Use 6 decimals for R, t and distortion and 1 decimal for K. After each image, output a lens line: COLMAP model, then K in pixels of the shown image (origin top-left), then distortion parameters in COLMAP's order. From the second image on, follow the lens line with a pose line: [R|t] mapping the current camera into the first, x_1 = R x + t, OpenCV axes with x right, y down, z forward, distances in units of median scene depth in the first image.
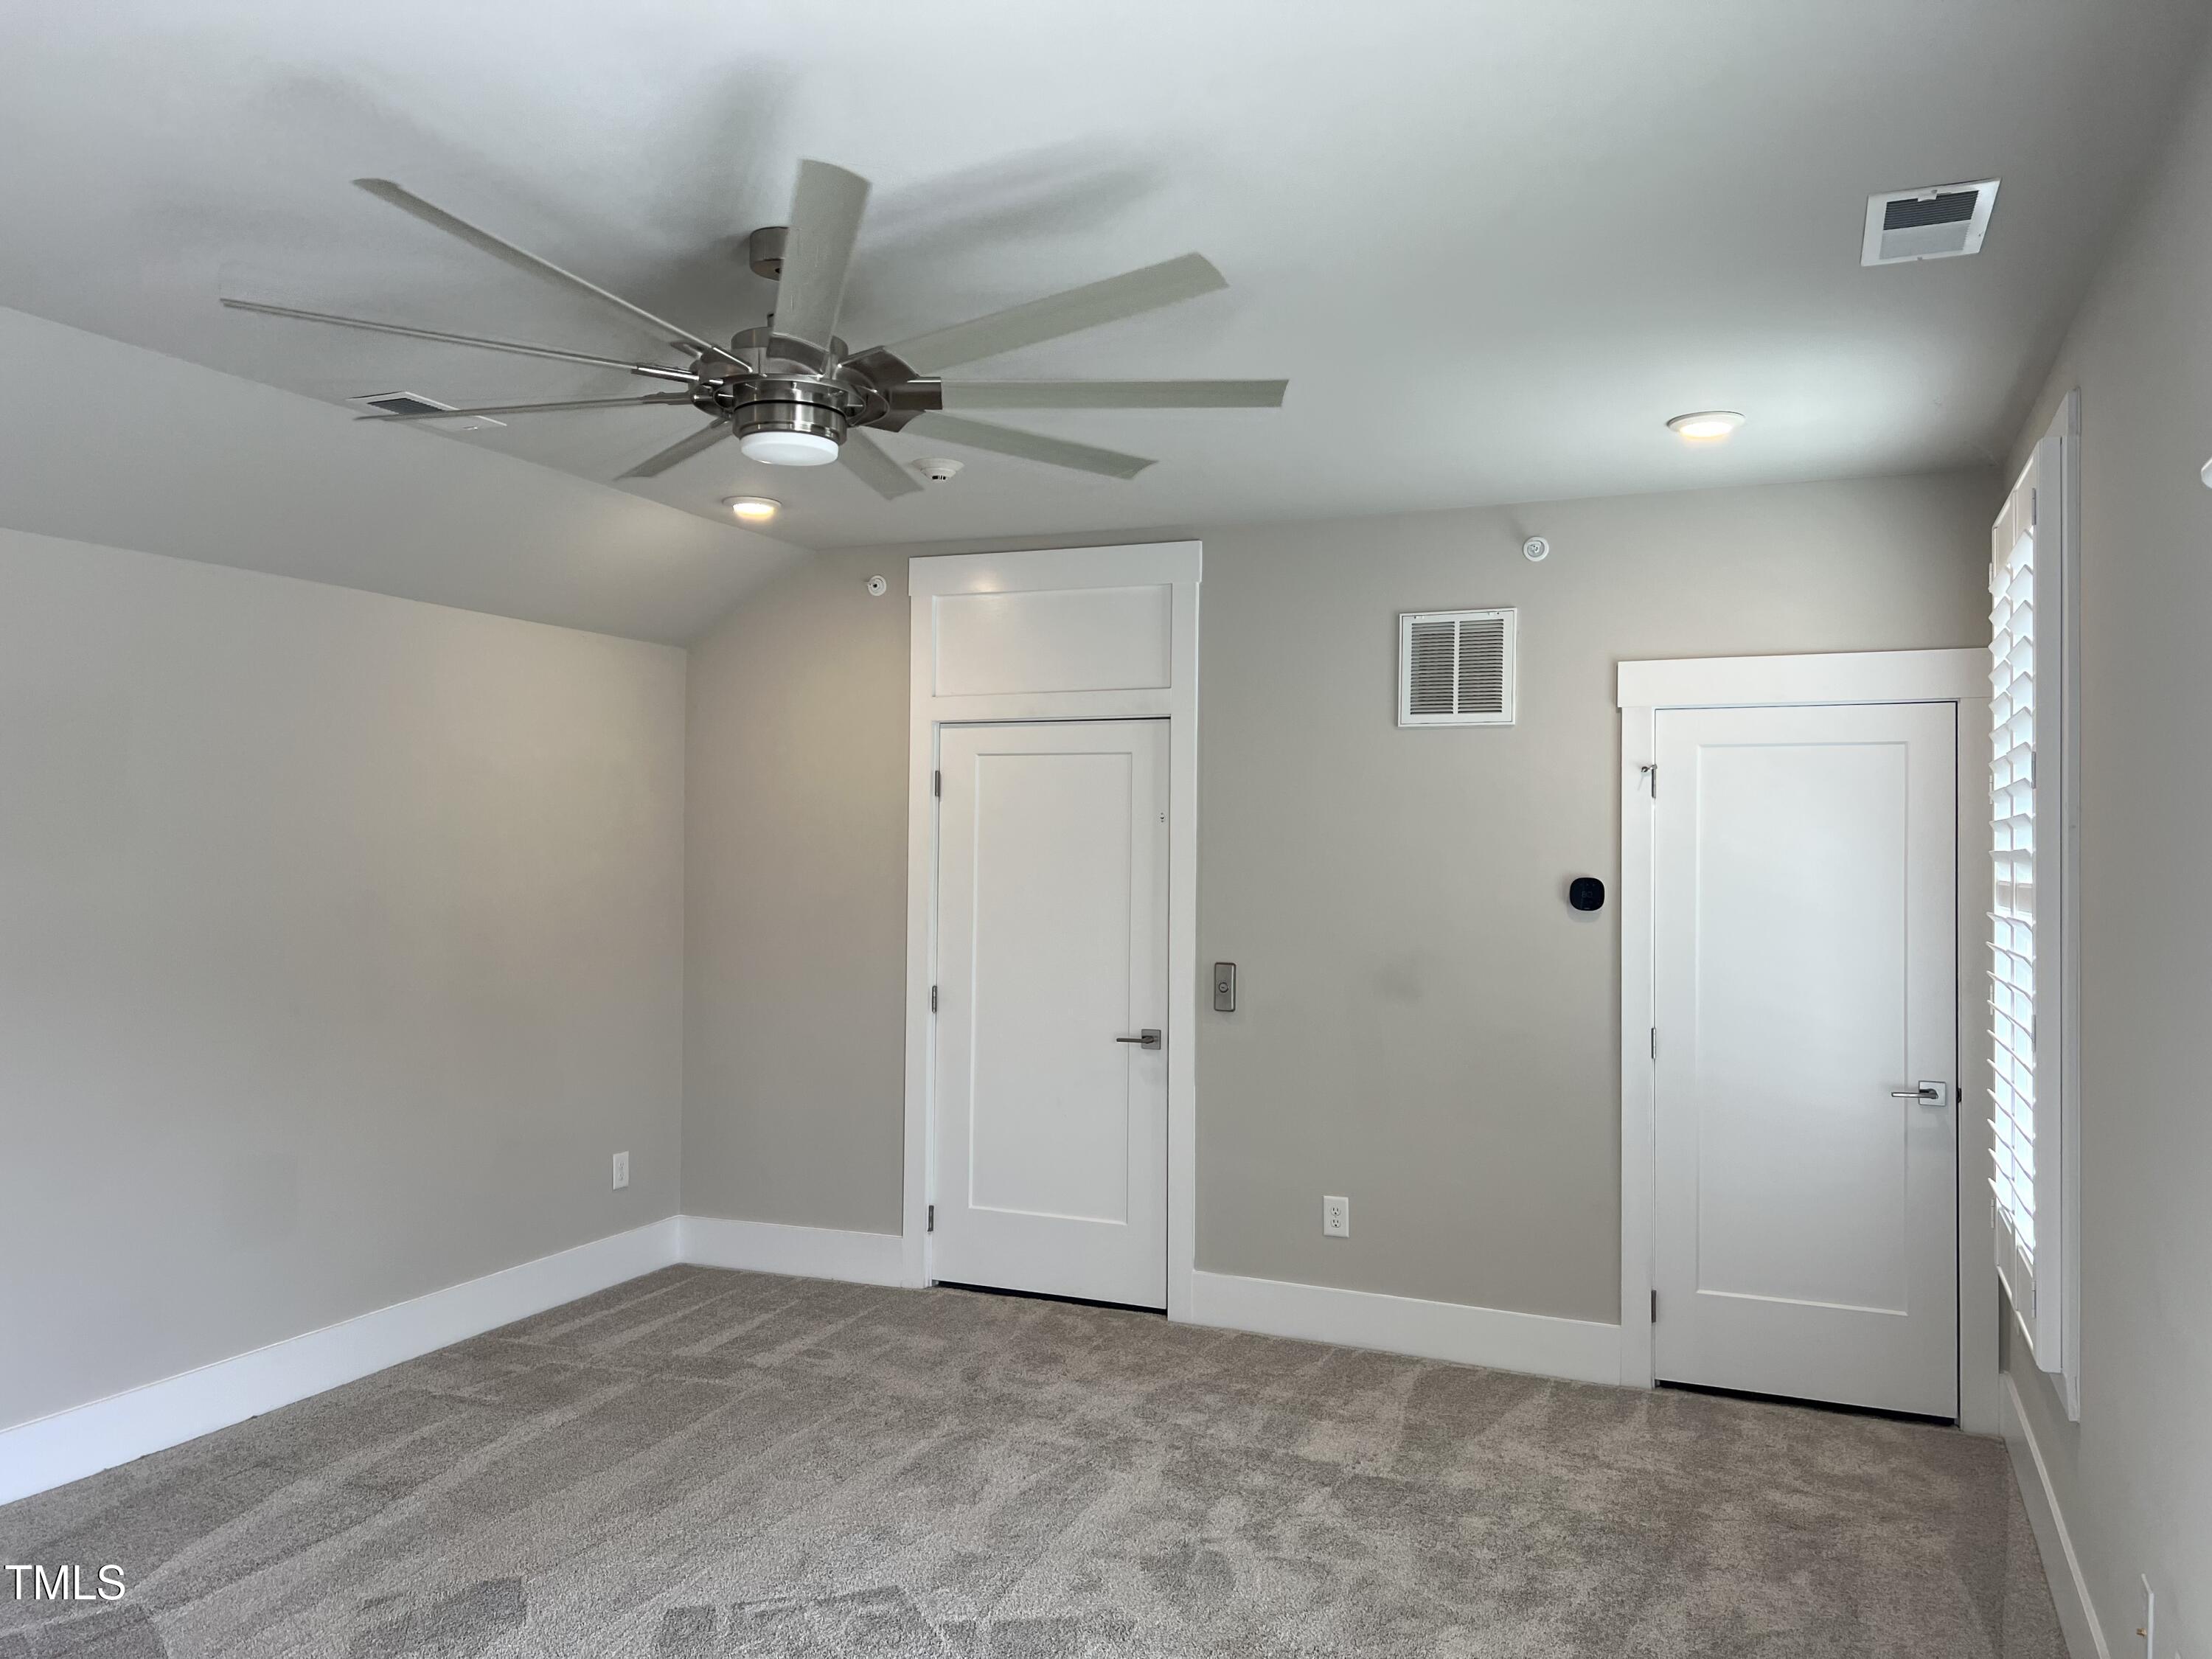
lens RADIAL K [[1653.0, 0, 1112.0], [0, 1653.0, 830.8], [0, 0, 1]] dist [0.060534, -0.066090]
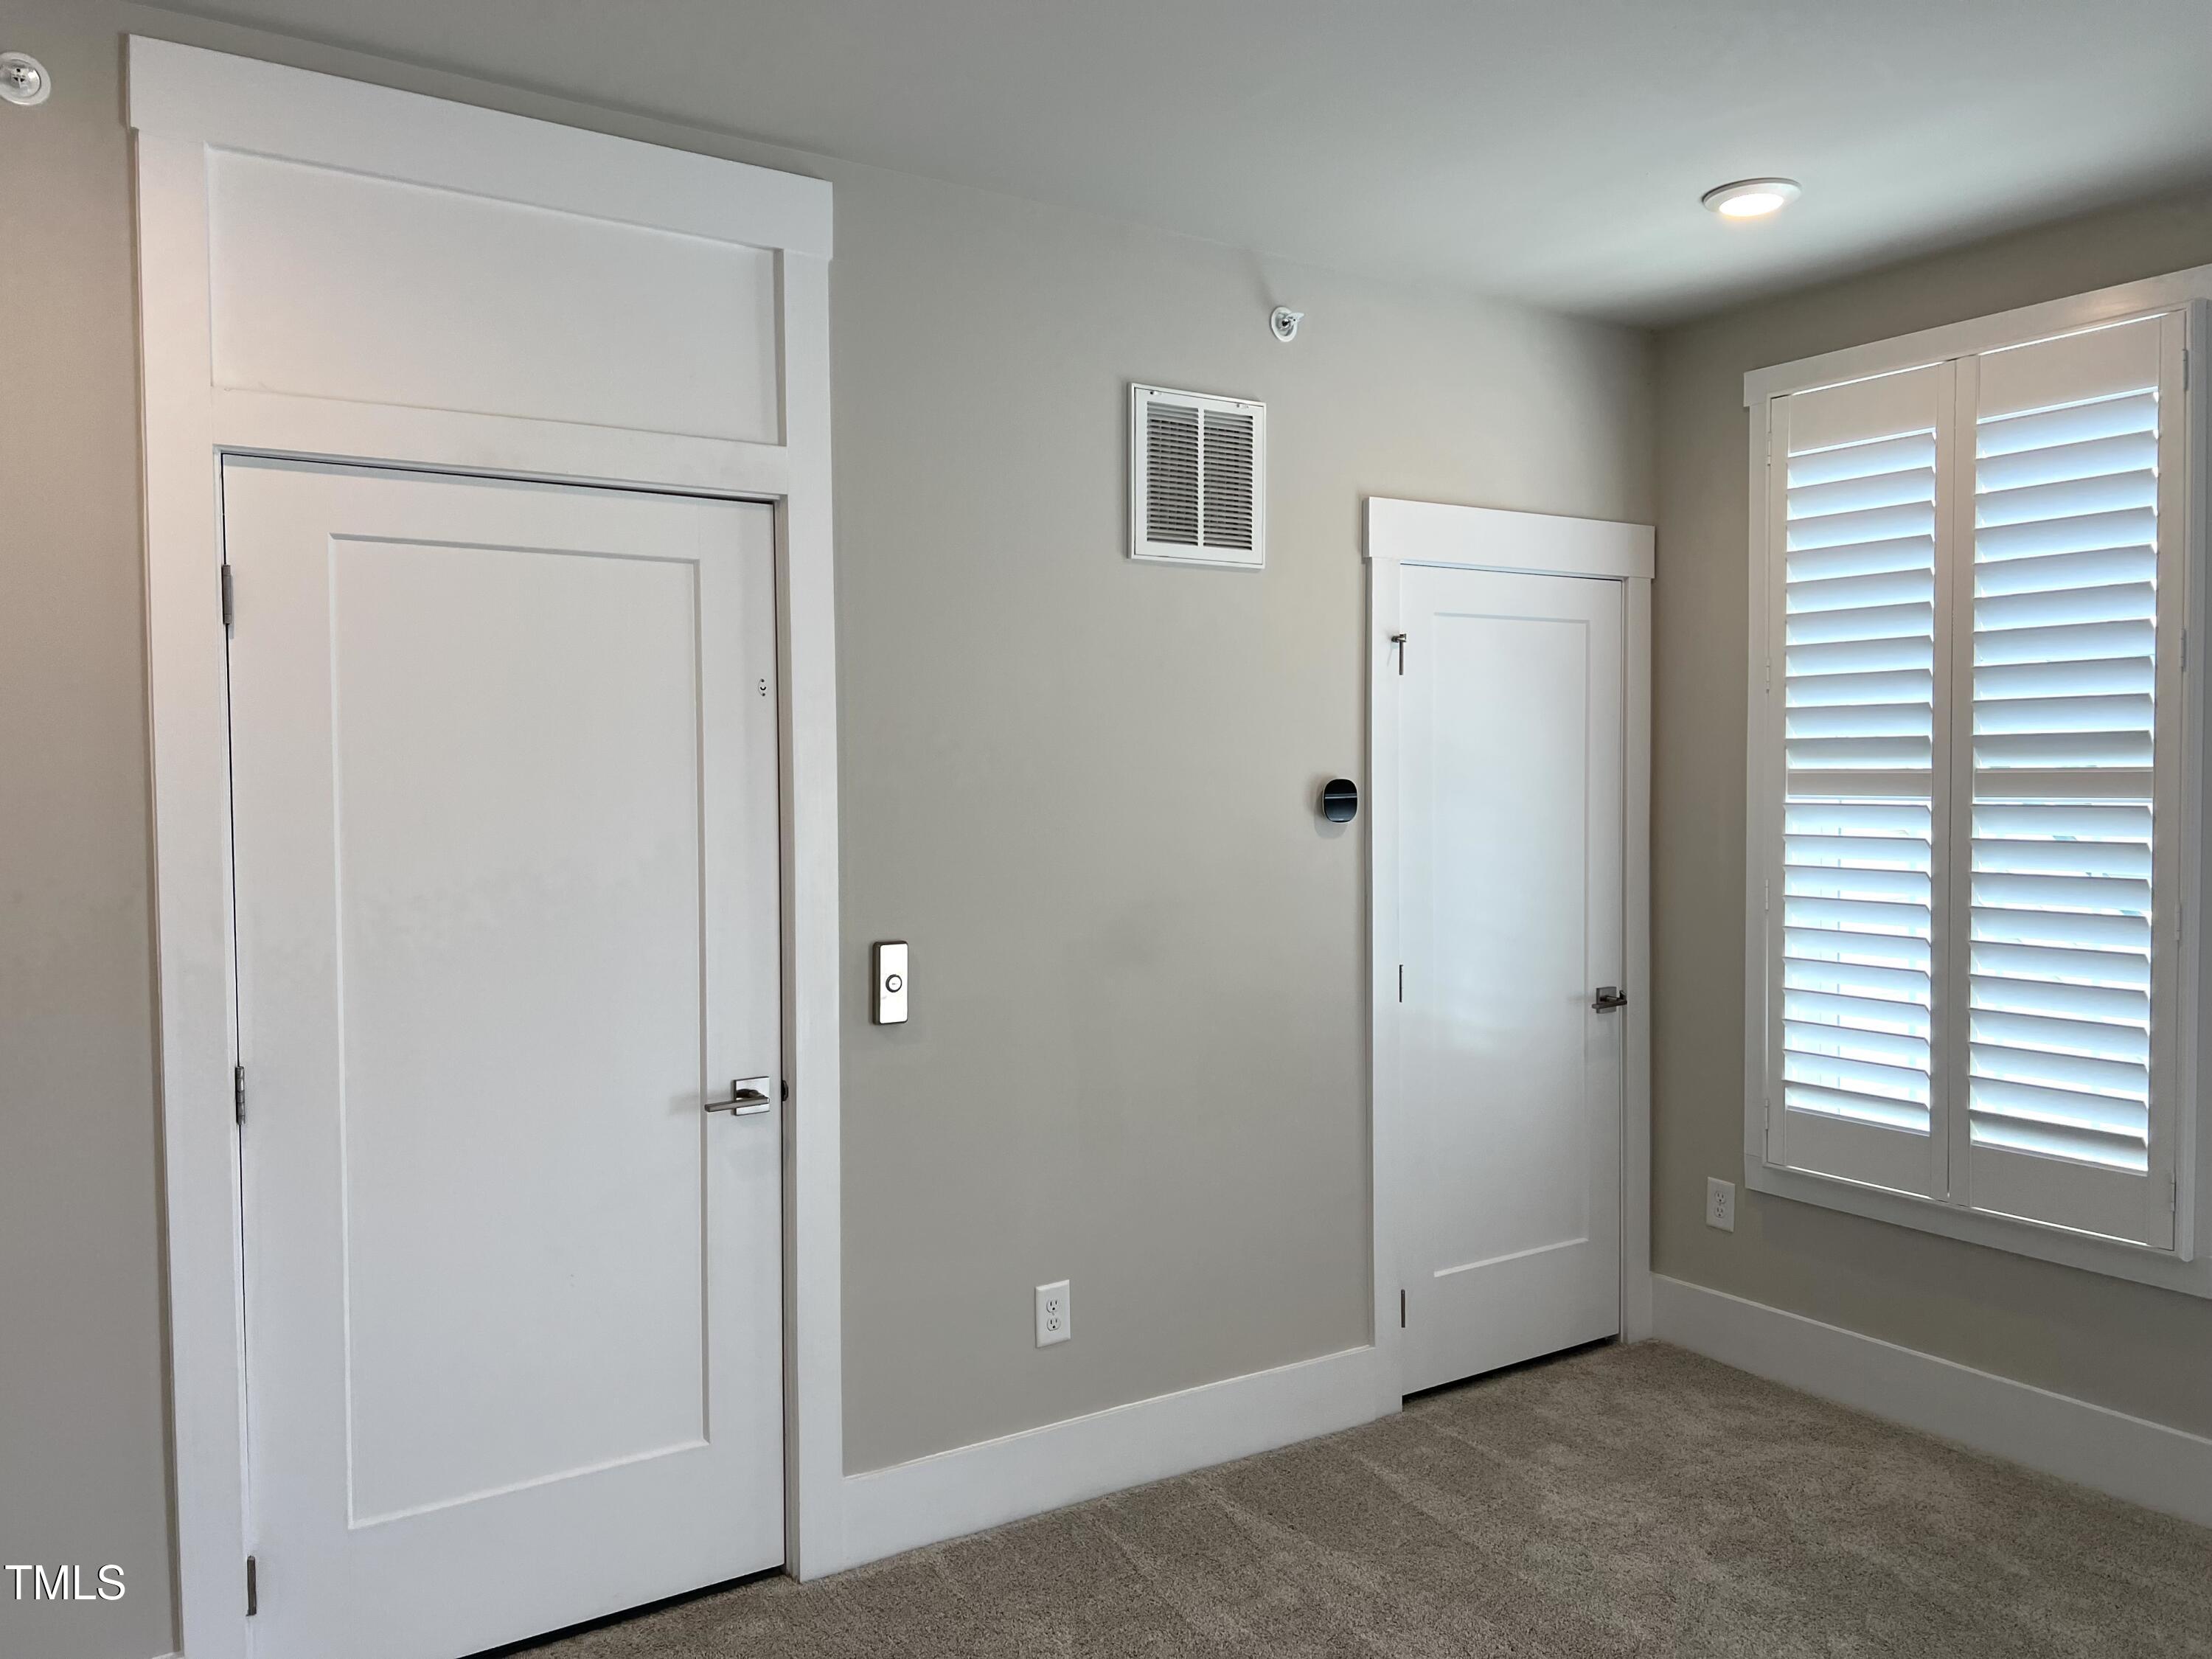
lens RADIAL K [[1682.0, 0, 1108.9], [0, 1682.0, 834.8], [0, 0, 1]] dist [0.061912, -0.062587]
pose [[0.540677, -0.050091, 0.839737, -0.458863], [-0.005320, 0.998002, 0.062956, 0.005750], [-0.841213, -0.038506, 0.539331, 0.733299]]
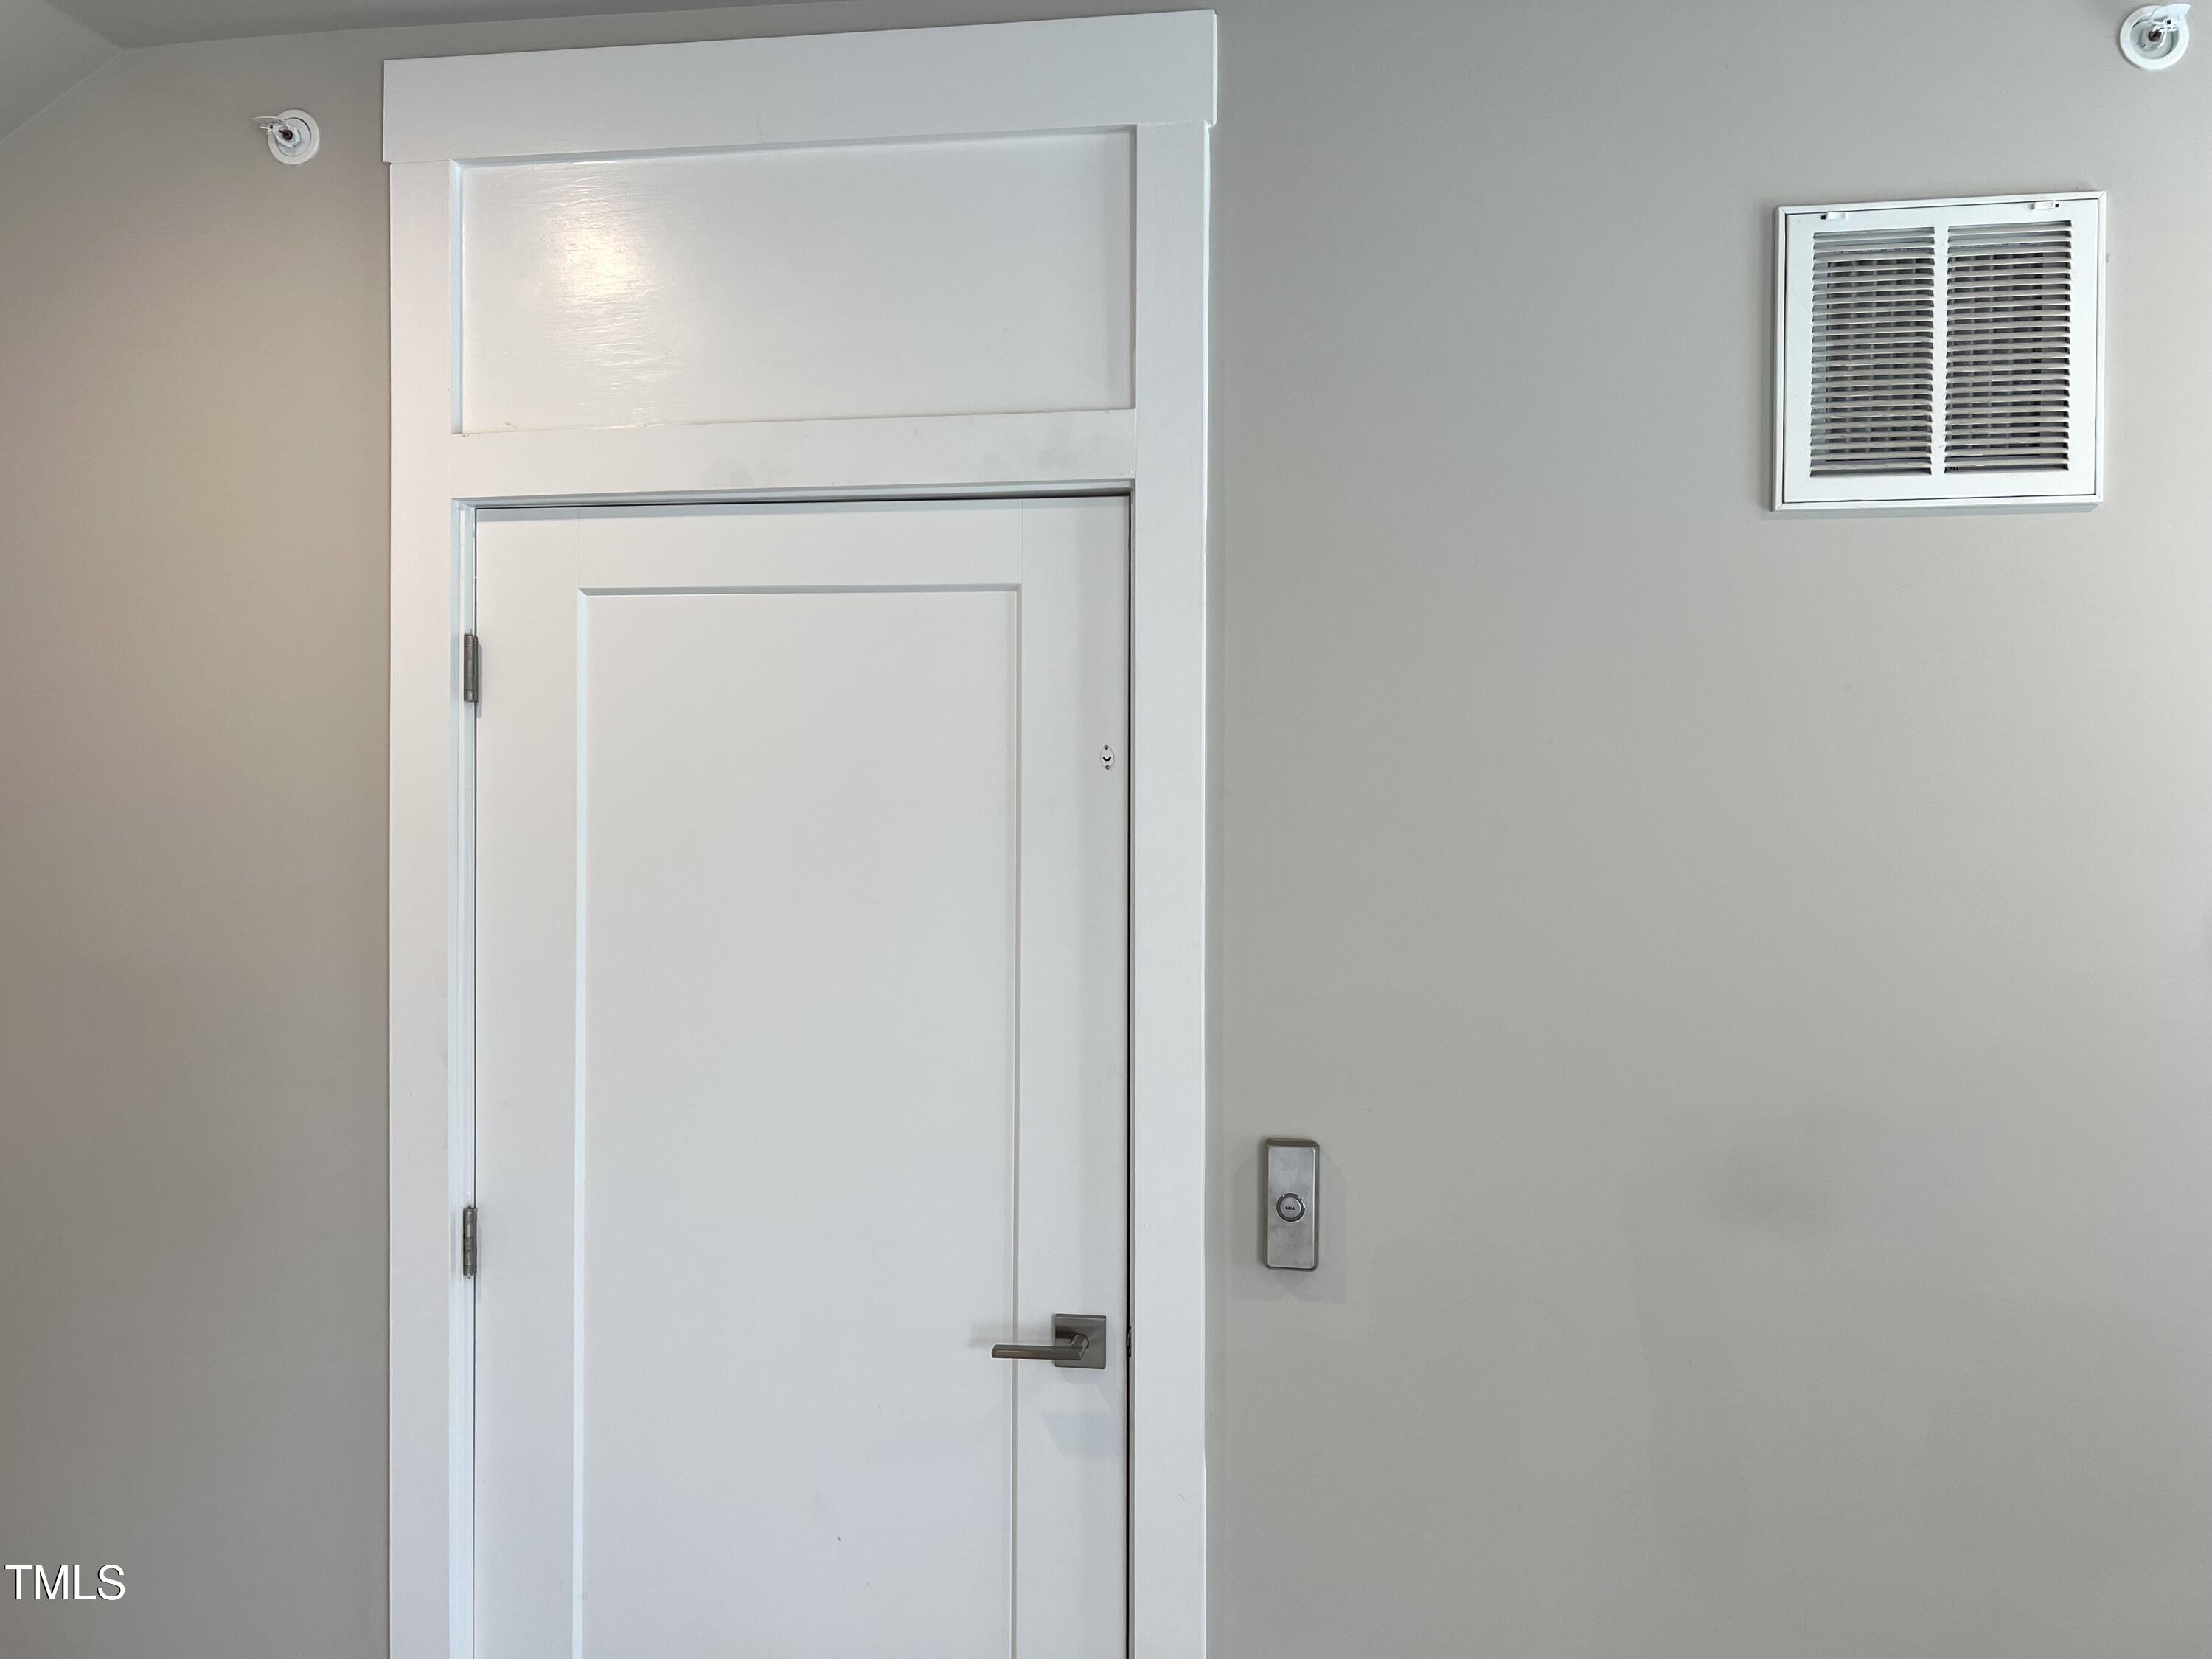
lens RADIAL K [[1682.0, 0, 1108.9], [0, 1682.0, 834.8], [0, 0, 1]] dist [0.061912, -0.062587]
pose [[0.965668, -0.007297, 0.259677, -0.085585], [0.003525, 0.999881, 0.014989, 0.005499], [-0.259755, -0.013559, 0.965579, 0.760435]]
